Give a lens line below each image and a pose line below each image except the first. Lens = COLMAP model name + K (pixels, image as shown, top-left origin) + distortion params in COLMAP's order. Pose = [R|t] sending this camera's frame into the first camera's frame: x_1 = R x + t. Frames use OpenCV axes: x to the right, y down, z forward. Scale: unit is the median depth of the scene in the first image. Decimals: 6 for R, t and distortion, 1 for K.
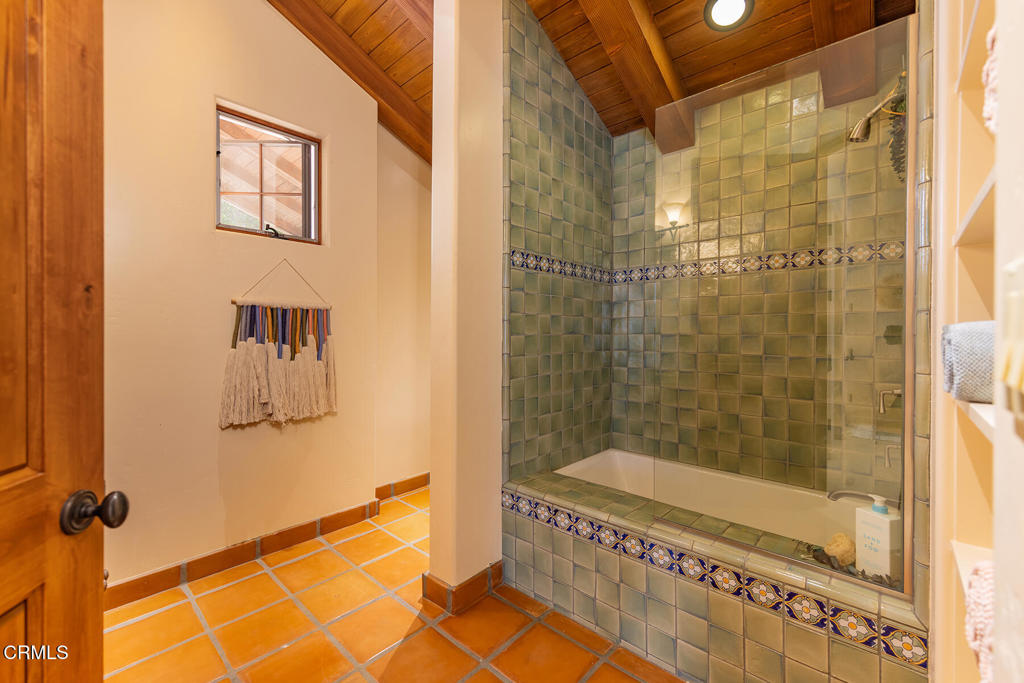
lens RADIAL K [[425.0, 0, 513.3], [0, 425.0, 339.9], [0, 0, 1]] dist [0.000576, -0.000125]
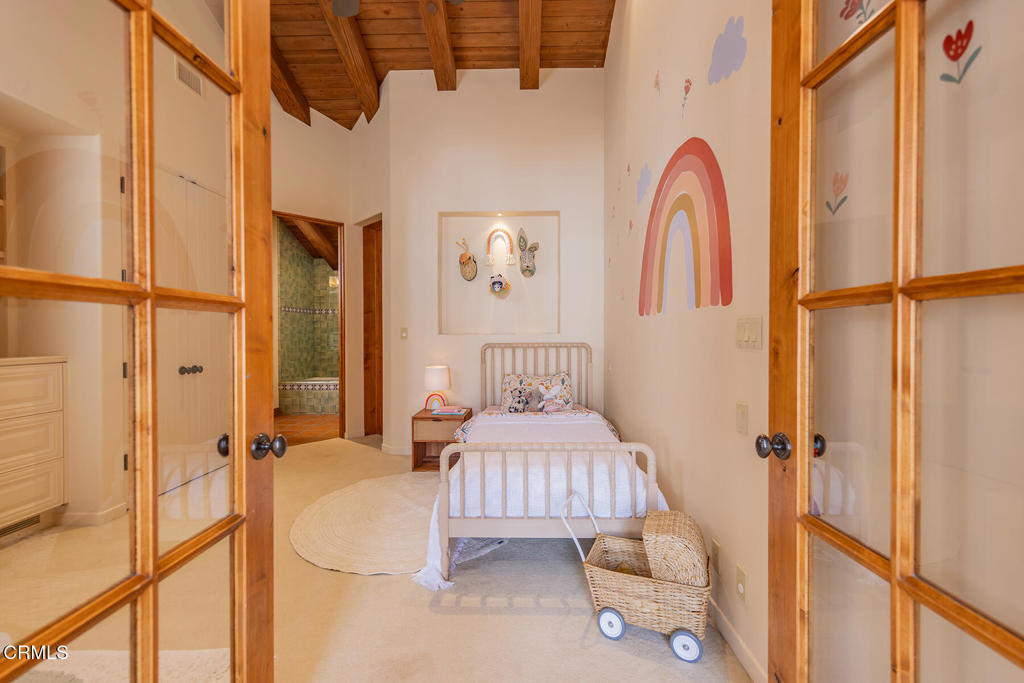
lens RADIAL K [[425.0, 0, 517.2], [0, 425.0, 338.9], [0, 0, 1]] dist [0.000576, -0.000125]
pose [[0.754160, -0.012092, 0.656580, -0.633736], [0.010612, 0.999924, 0.006227, 0.020525], [-0.656605, 0.002272, 0.754231, -2.092910]]
